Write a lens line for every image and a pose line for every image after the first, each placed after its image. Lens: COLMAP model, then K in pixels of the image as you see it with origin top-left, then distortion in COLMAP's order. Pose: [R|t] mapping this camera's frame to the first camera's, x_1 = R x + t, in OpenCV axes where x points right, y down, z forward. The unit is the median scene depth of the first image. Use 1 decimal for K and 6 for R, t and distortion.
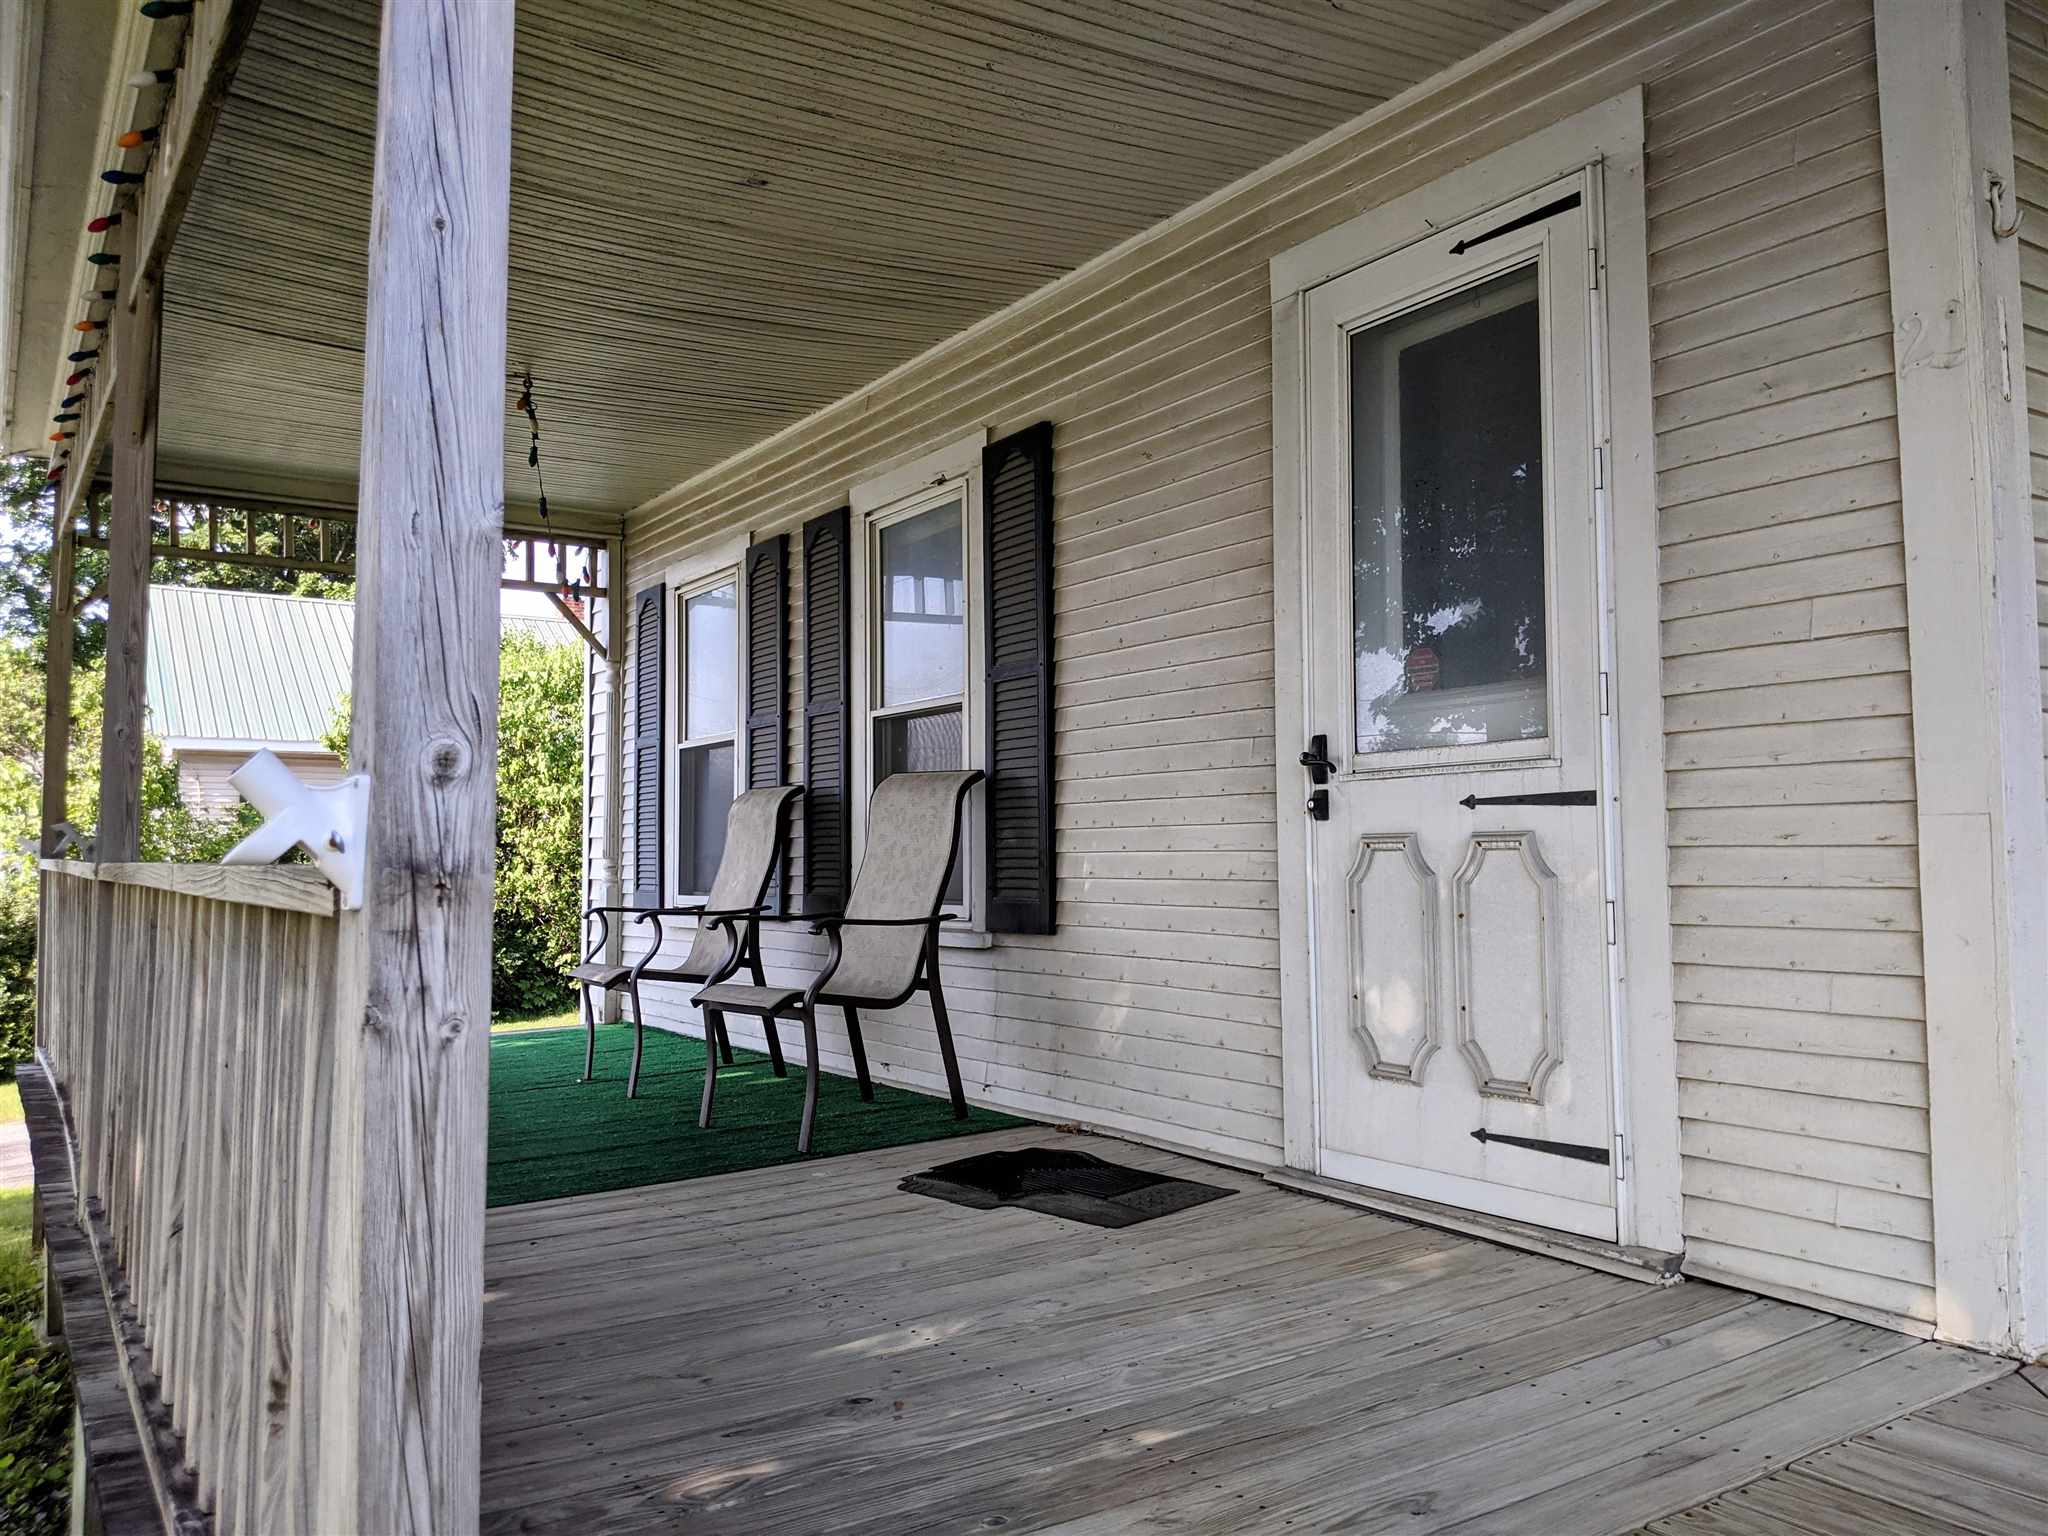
lens RADIAL K [[1635.7, 0, 1015.6], [0, 1635.7, 766.3], [0, 0, 1]] dist [0.100180, -0.013775]
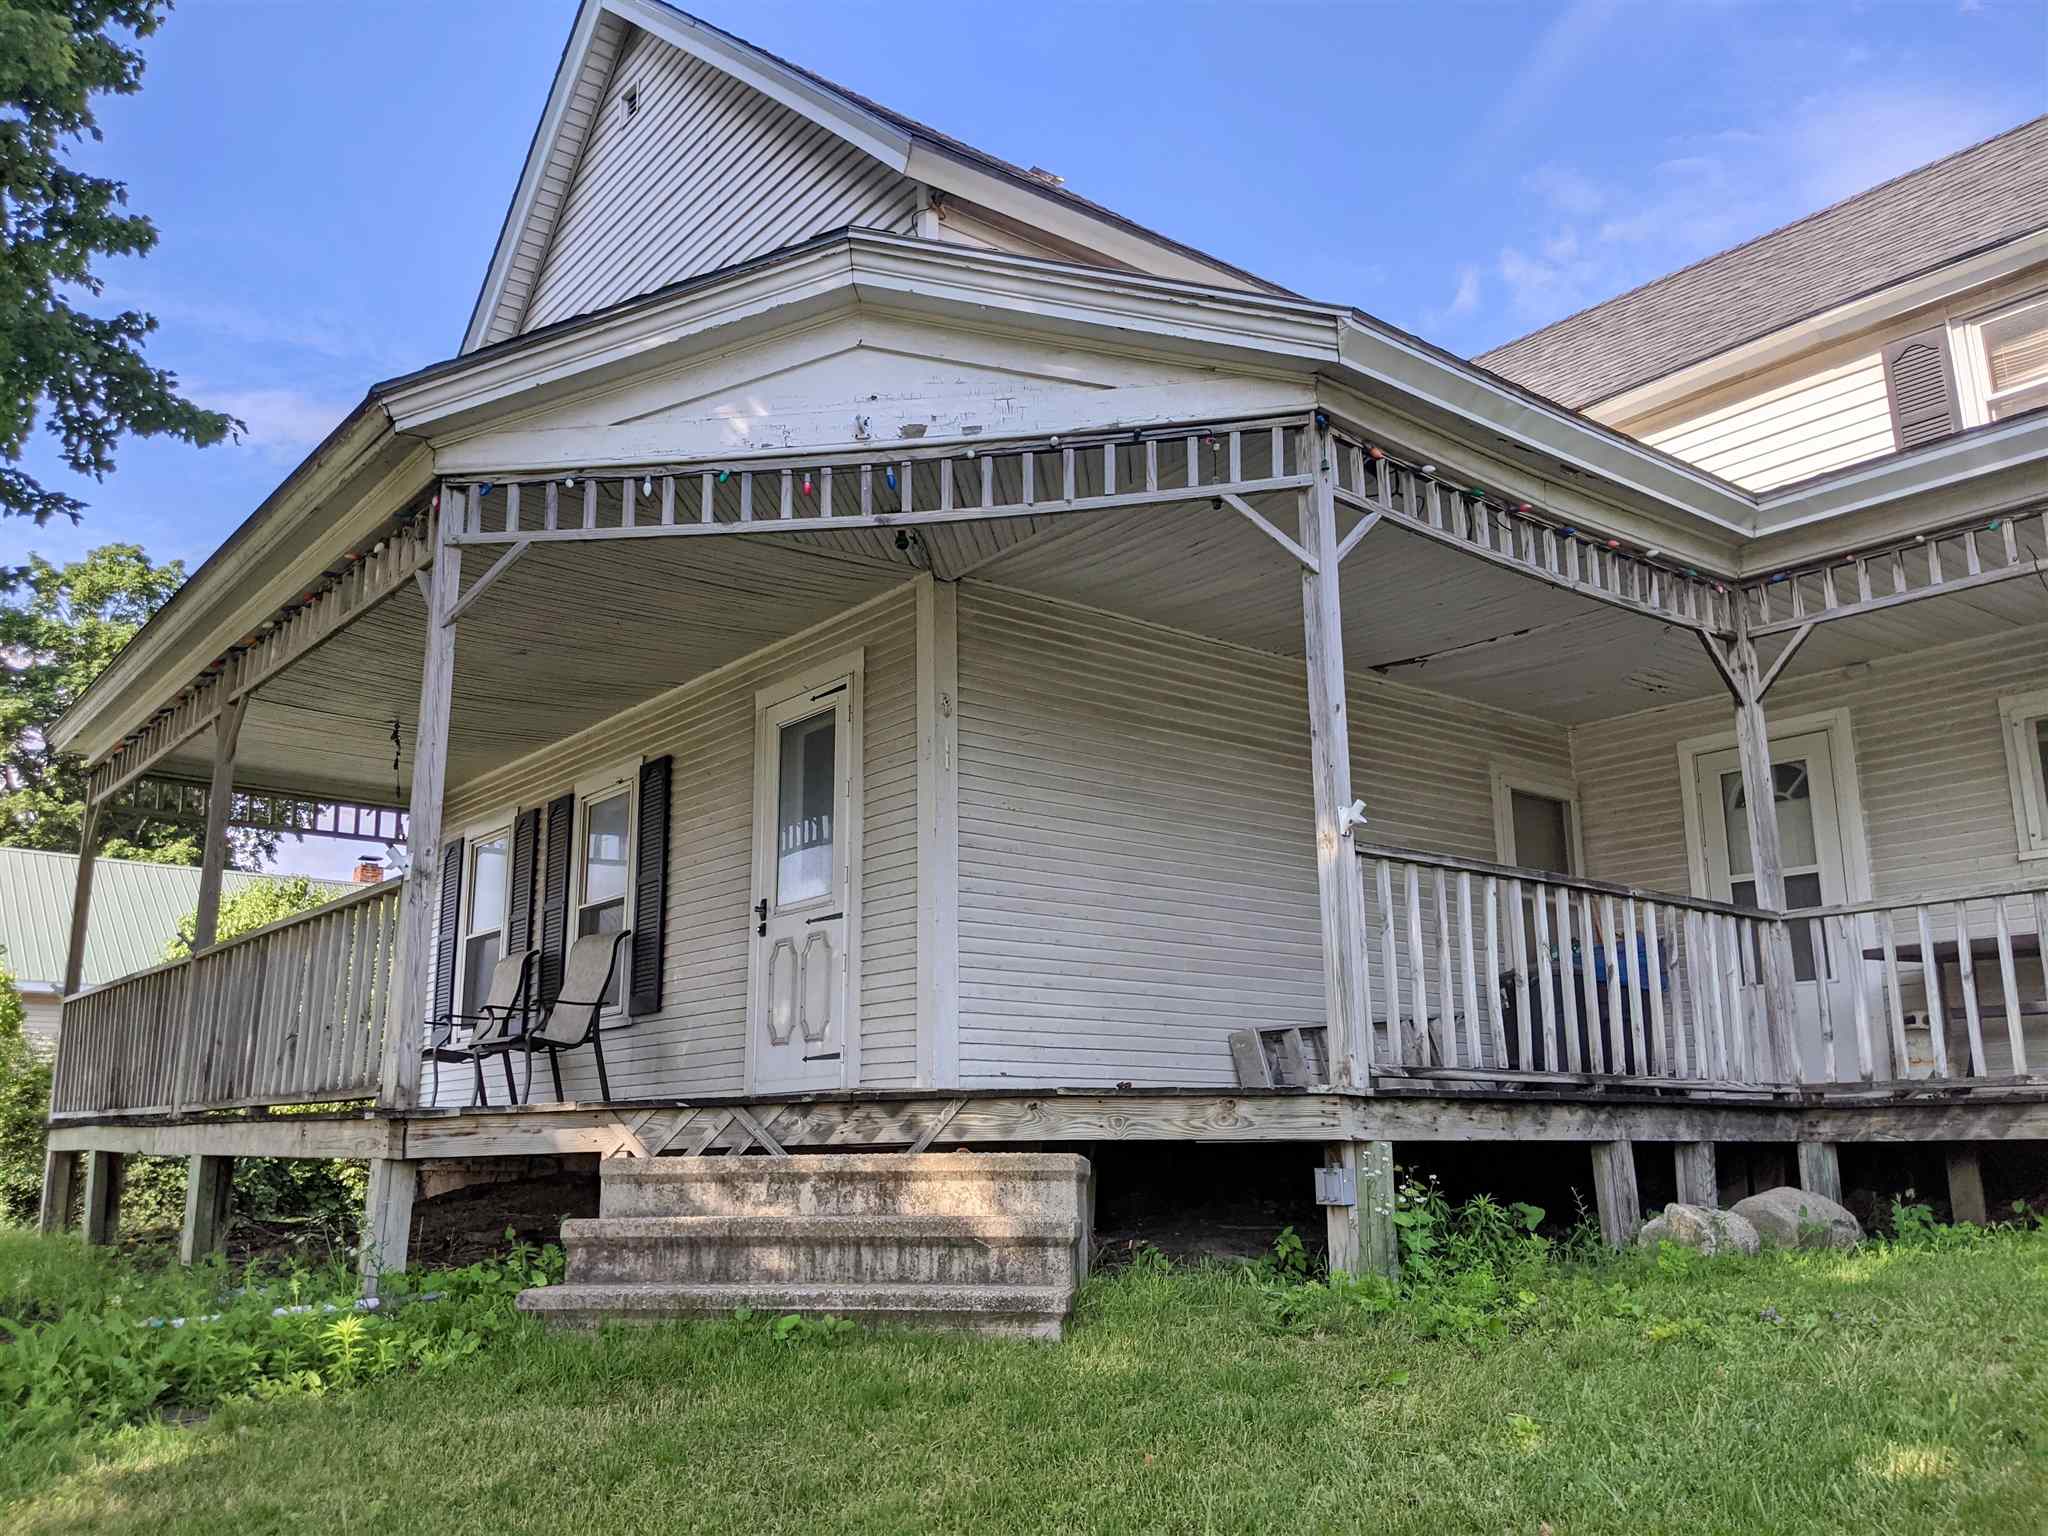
lens RADIAL K [[1635.7, 0, 1026.8], [0, 1635.7, 774.1], [0, 0, 1]] dist [0.100180, -0.013775]
pose [[0.992661, 0.023180, 0.118689, 0.212378], [-0.002823, 0.985632, -0.168886, 0.149848], [-0.120898, 0.167312, 0.978463, -1.003369]]
